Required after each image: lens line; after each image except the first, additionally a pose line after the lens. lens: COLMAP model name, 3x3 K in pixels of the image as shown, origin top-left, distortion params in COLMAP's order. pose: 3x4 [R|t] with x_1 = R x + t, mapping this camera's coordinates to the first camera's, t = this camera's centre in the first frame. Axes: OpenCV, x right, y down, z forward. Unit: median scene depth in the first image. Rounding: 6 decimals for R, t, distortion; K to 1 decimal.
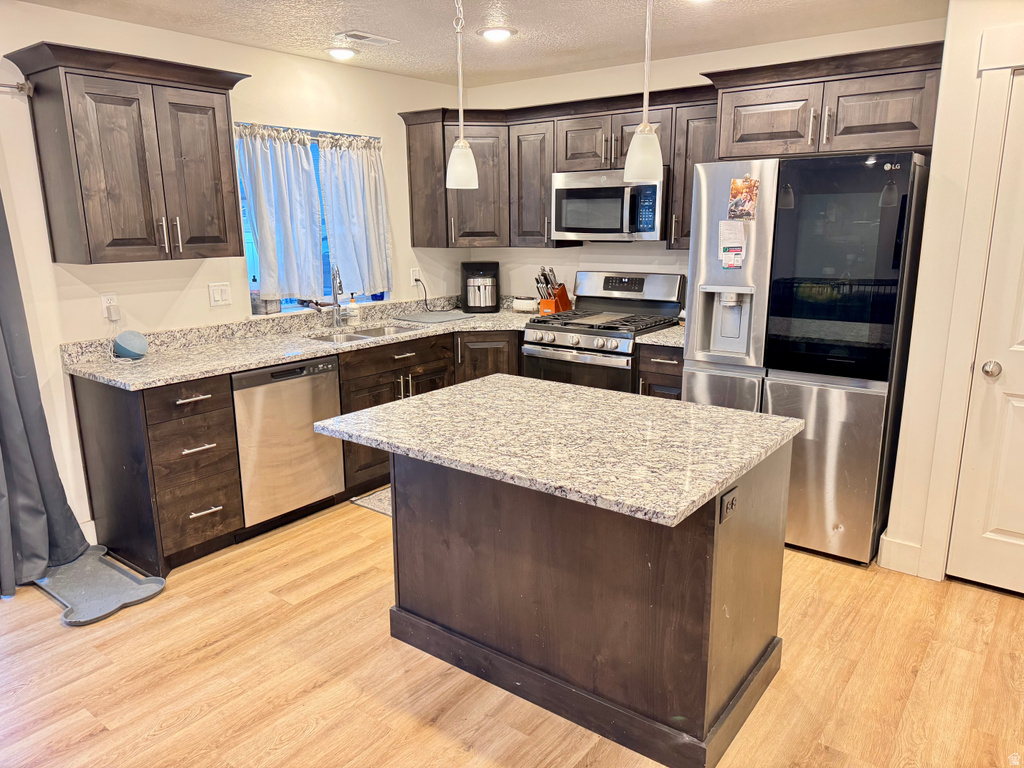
lens RADIAL K [[725.4, 0, 512.0], [0, 725.4, 384.0], [0, 0, 1]] dist [0.099392, -0.146958]
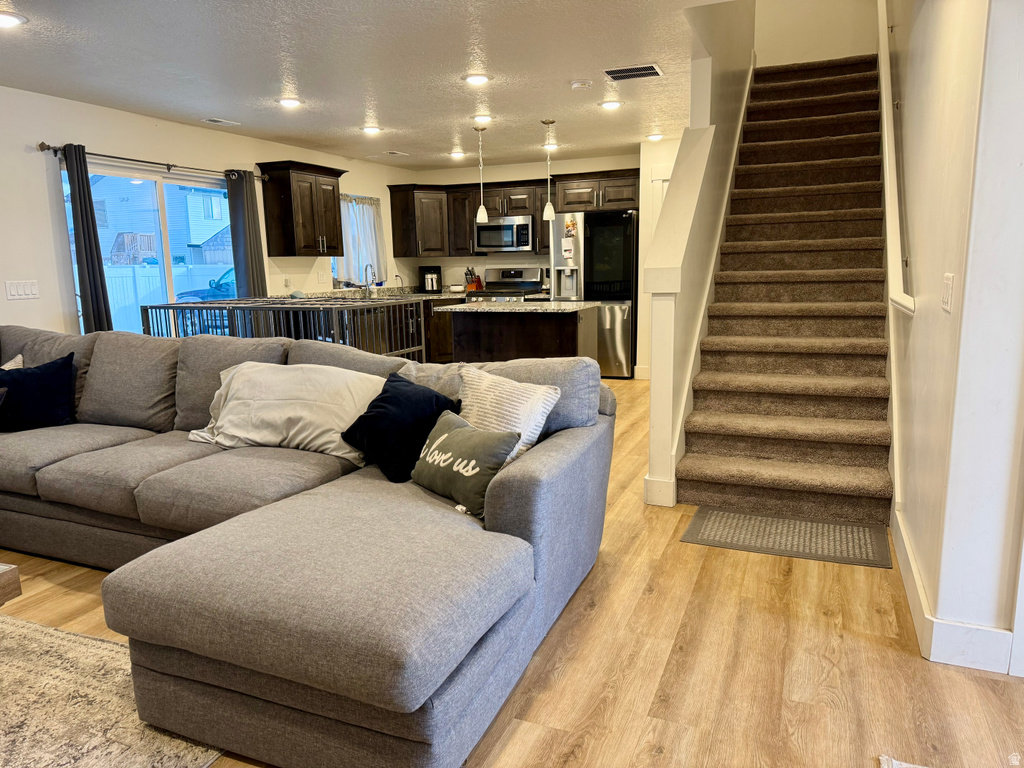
lens RADIAL K [[726.0, 0, 515.6], [0, 726.0, 386.5], [0, 0, 1]] dist [0.119231, -0.195243]
pose [[0.964717, -0.054884, 0.257504, -0.493256], [0.069077, 0.996532, -0.046389, 0.352301], [-0.254065, 0.062540, 0.965163, -1.200783]]
